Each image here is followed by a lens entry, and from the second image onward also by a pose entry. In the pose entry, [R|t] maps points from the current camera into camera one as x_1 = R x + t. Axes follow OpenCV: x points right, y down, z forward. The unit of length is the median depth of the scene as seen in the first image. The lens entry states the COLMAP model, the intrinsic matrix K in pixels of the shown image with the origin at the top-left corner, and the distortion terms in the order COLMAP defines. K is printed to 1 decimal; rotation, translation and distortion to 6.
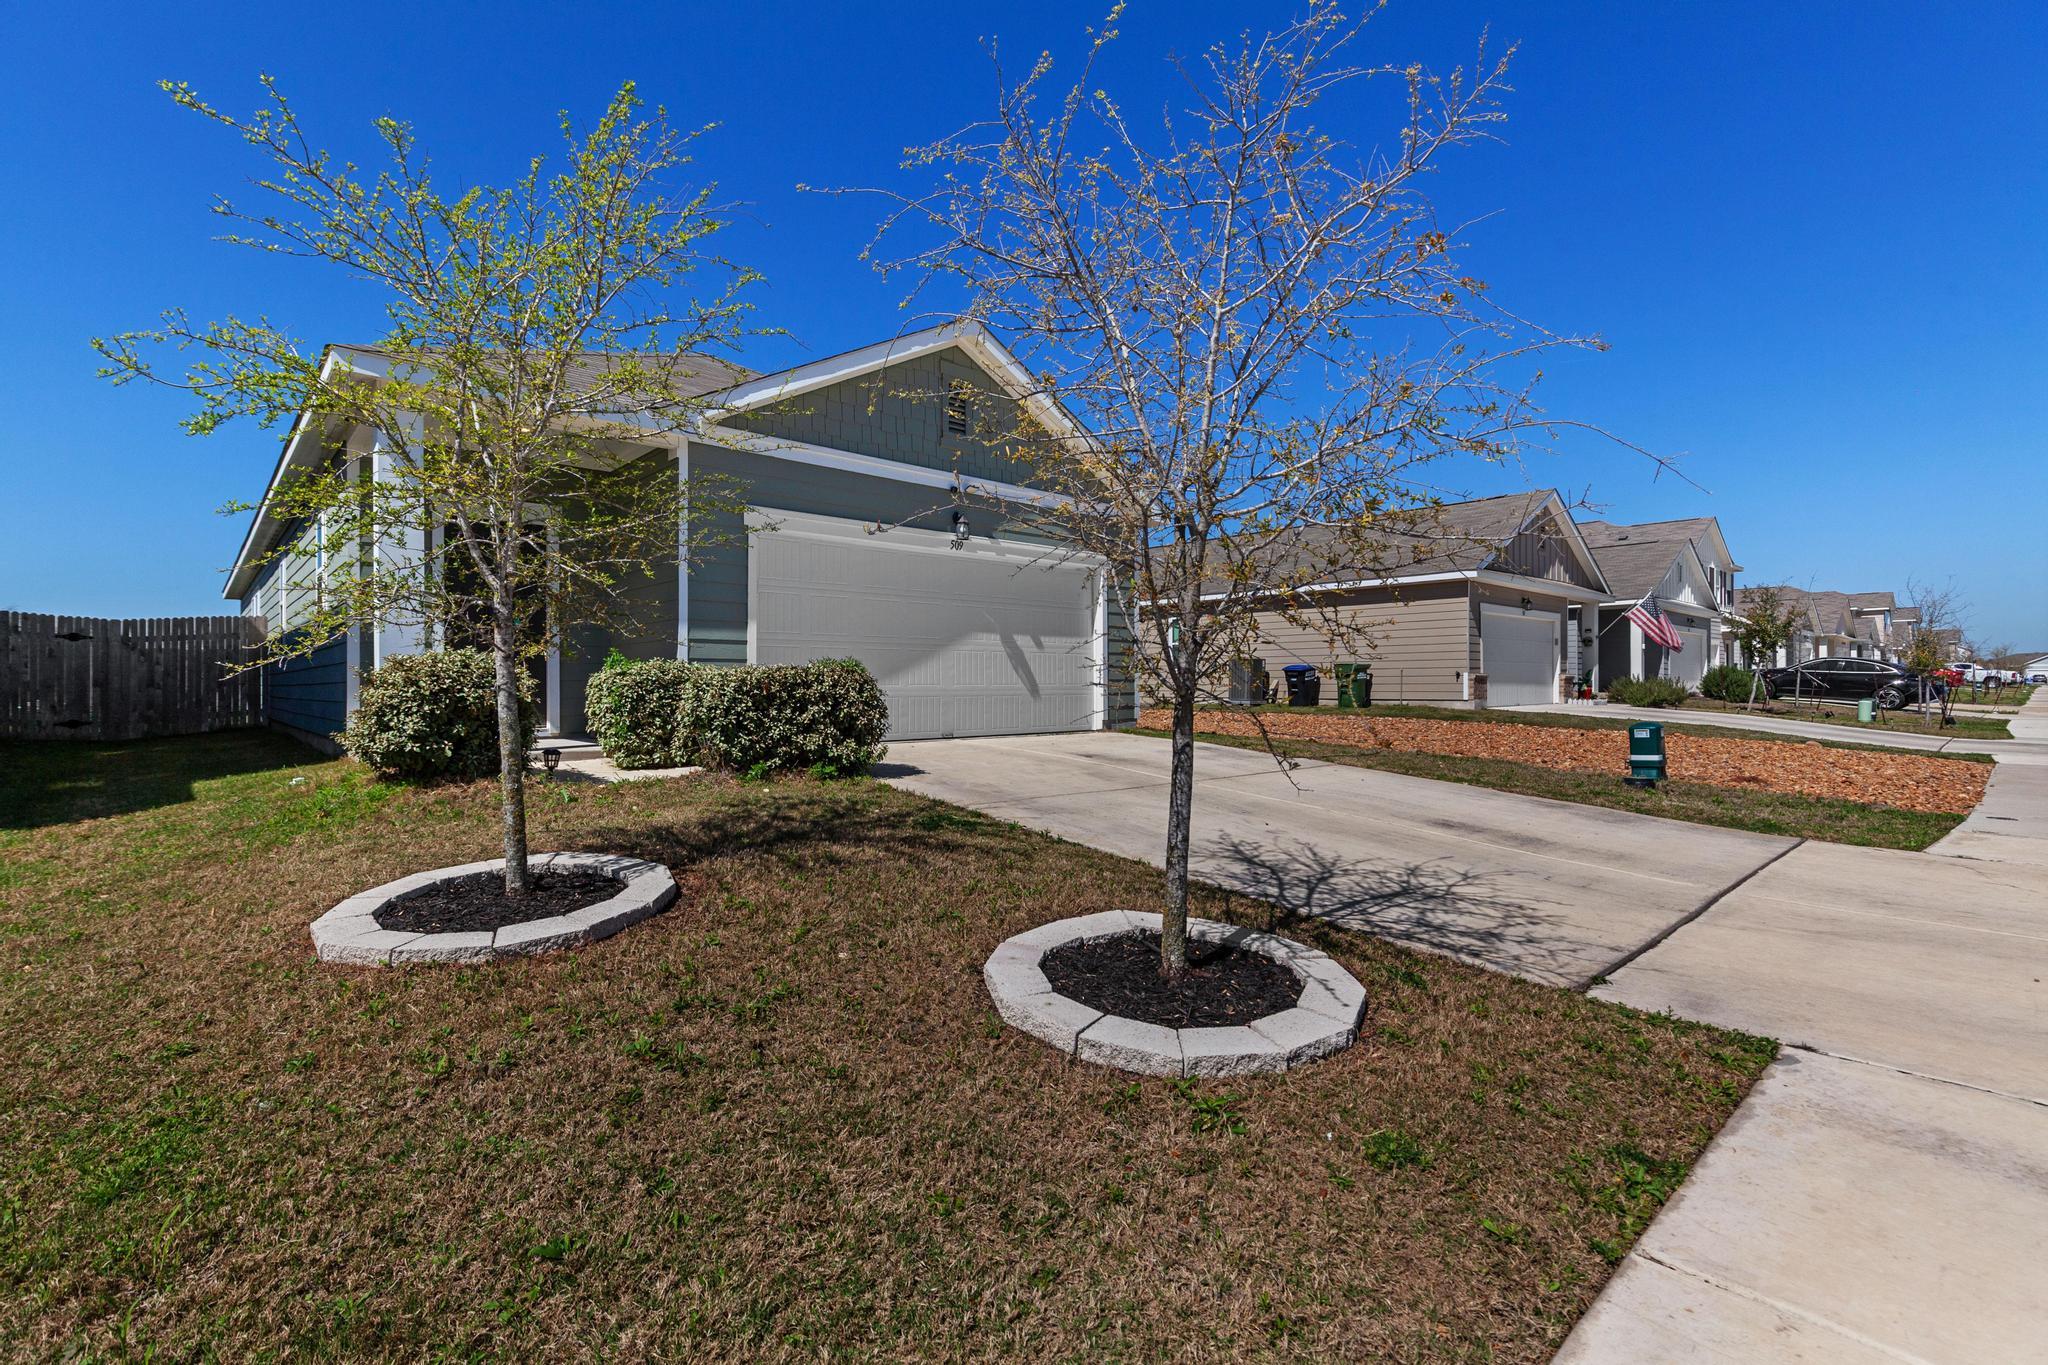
lens RADIAL K [[923.4, 0, 1018.1], [0, 923.4, 683.1], [0, 0, 1]] dist [0.011441, 0.000493]
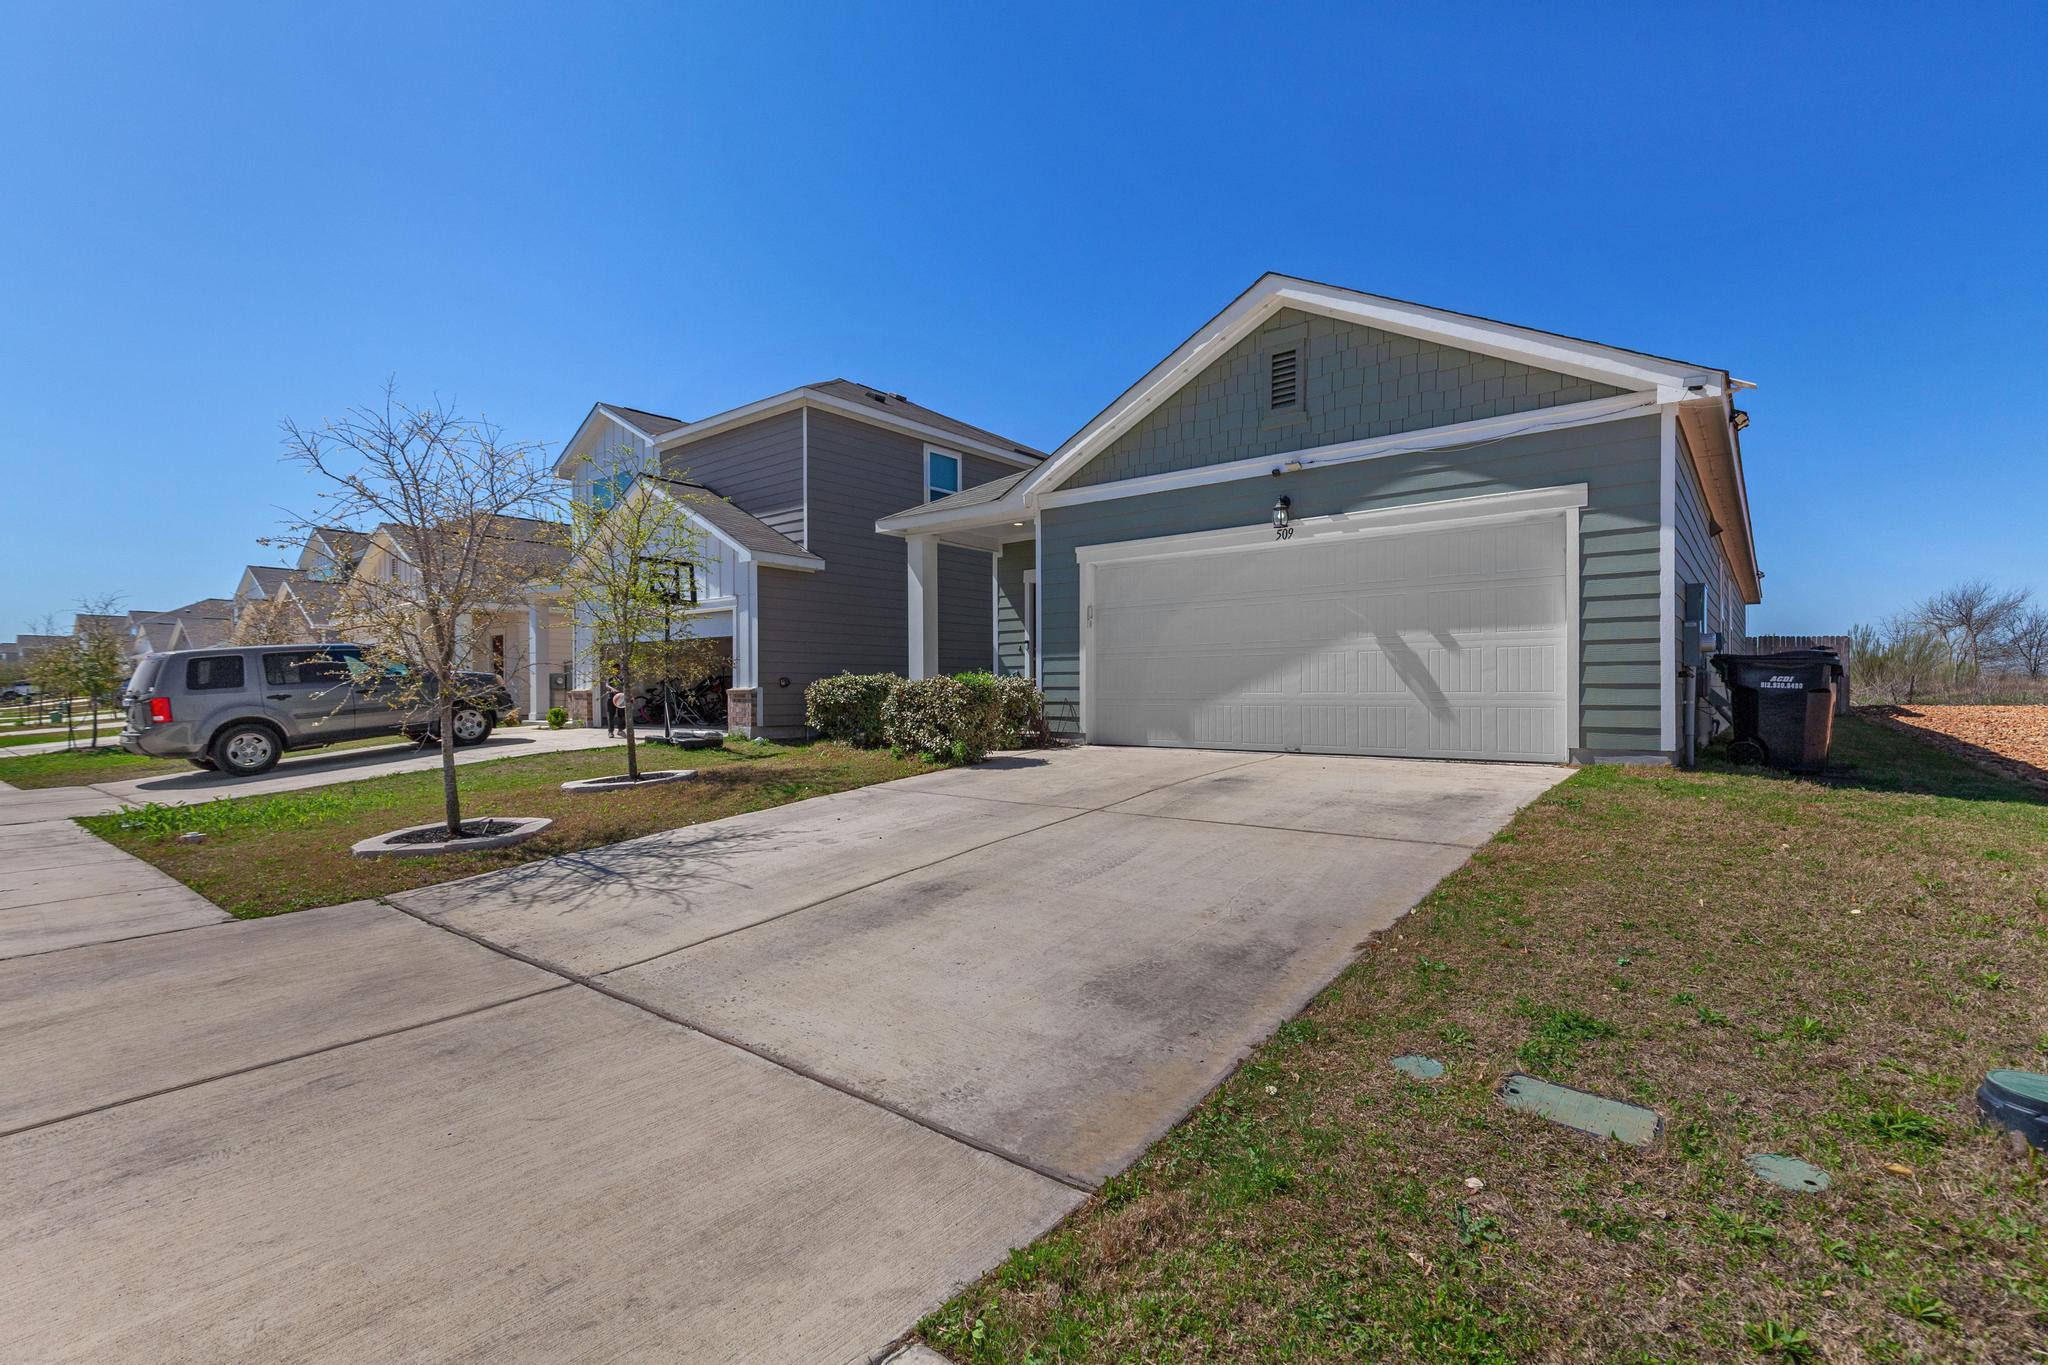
lens RADIAL K [[923.4, 0, 1016.8], [0, 923.4, 687.4], [0, 0, 1]] dist [0.011441, 0.000493]
pose [[0.157239, 0.001193, -0.987560, 1.040341], [0.009470, 0.999951, 0.002716, -0.011091], [0.987515, -0.009779, 0.157220, 0.828180]]
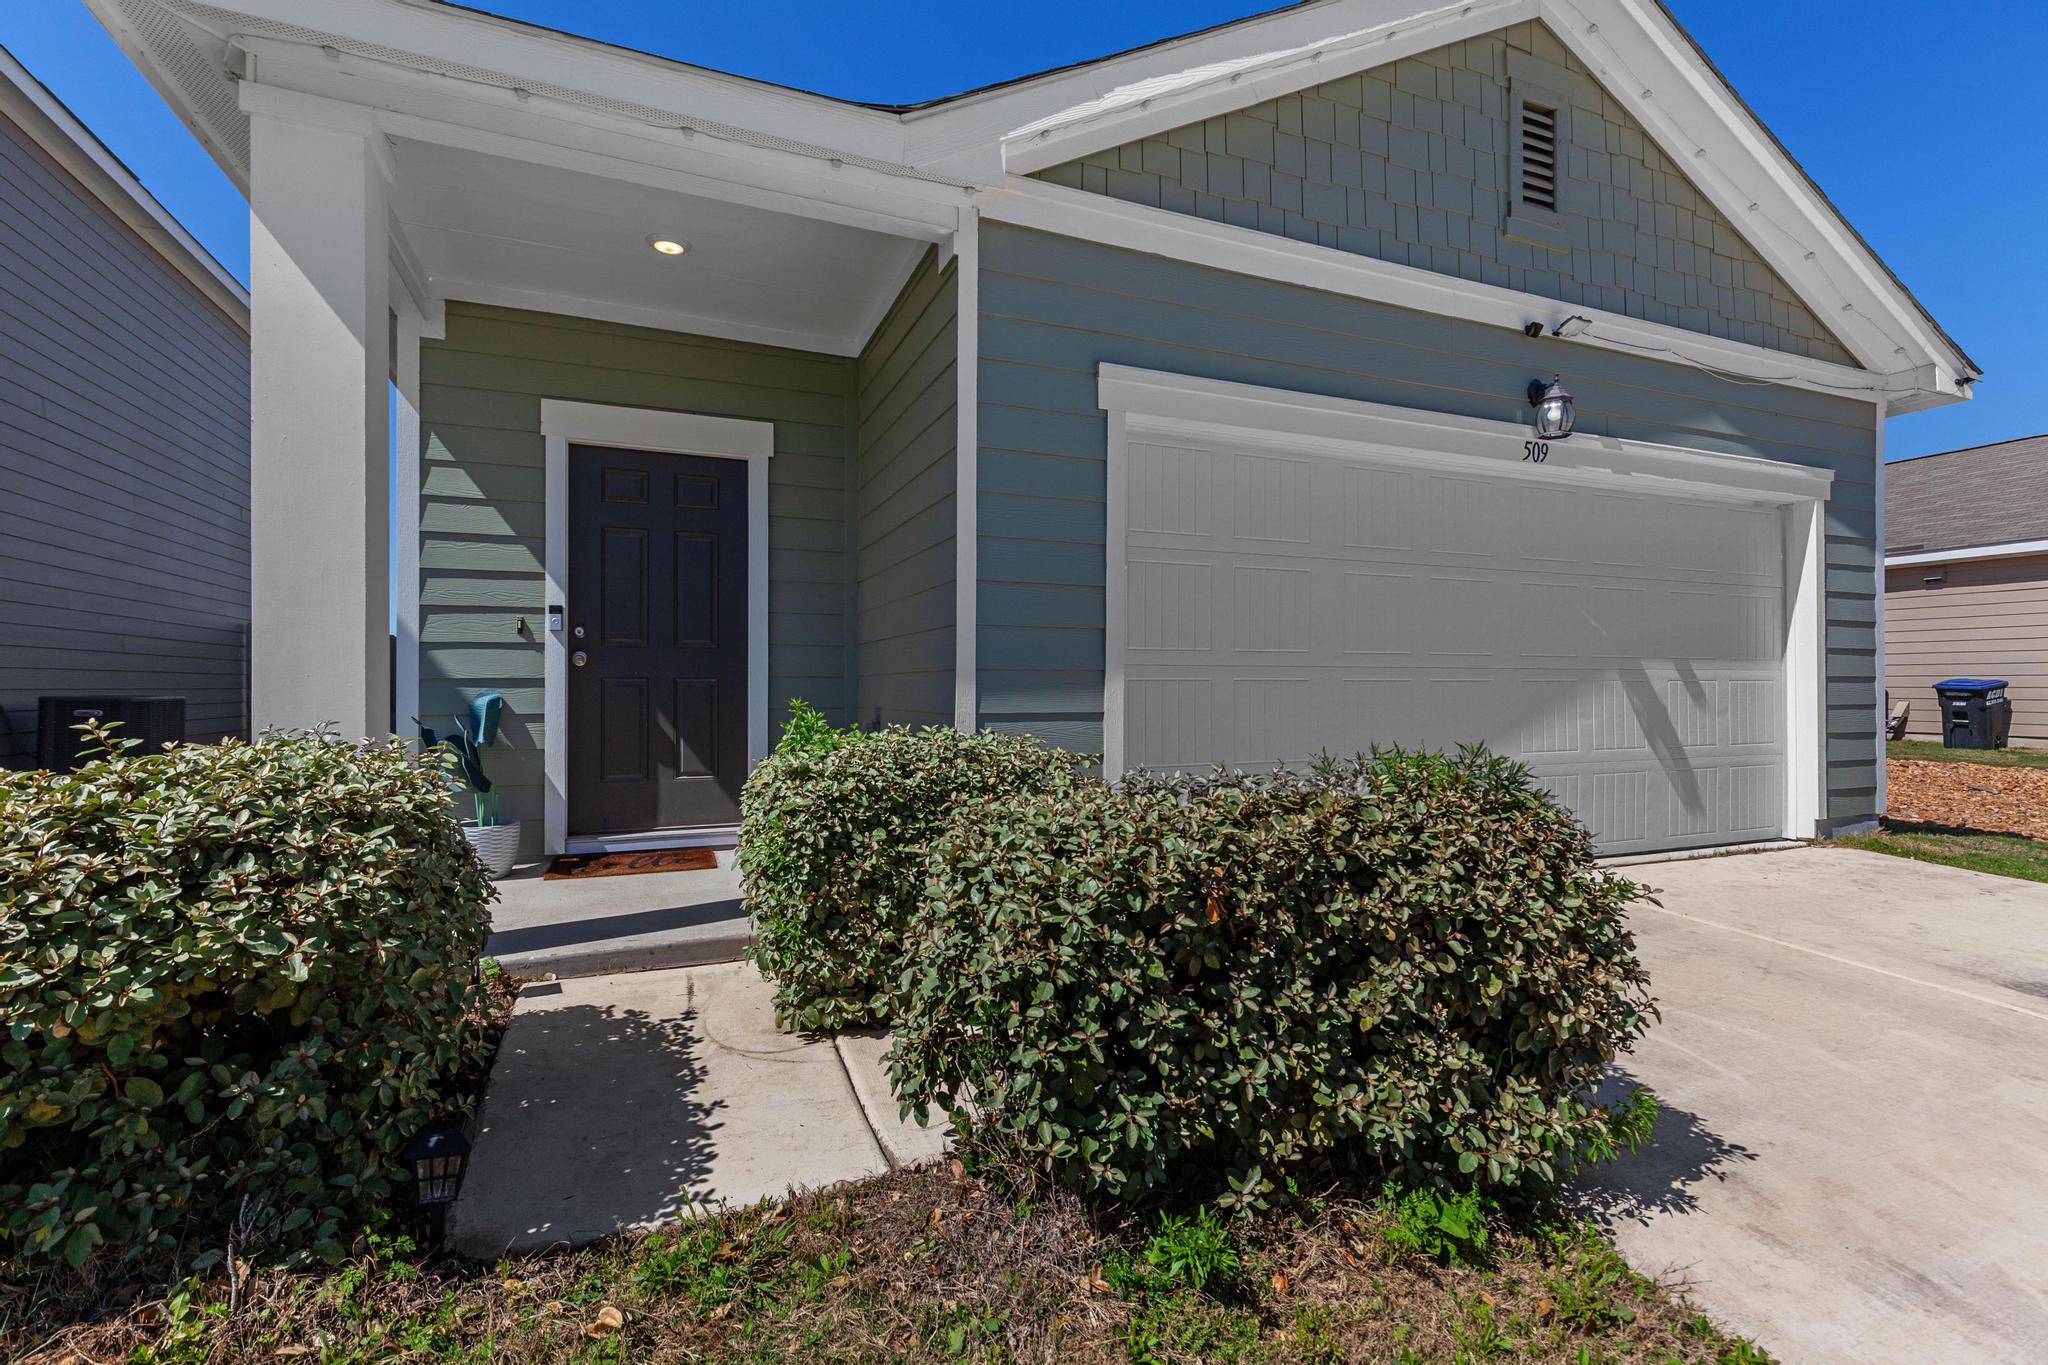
lens RADIAL K [[923.4, 0, 1029.6], [0, 923.4, 689.8], [0, 0, 1]] dist [0.011441, 0.000493]
pose [[0.945258, 0.005245, -0.326282, -0.209052], [-0.002821, 0.999965, 0.007900, -0.046161], [0.326312, -0.006547, 0.945239, 0.652298]]
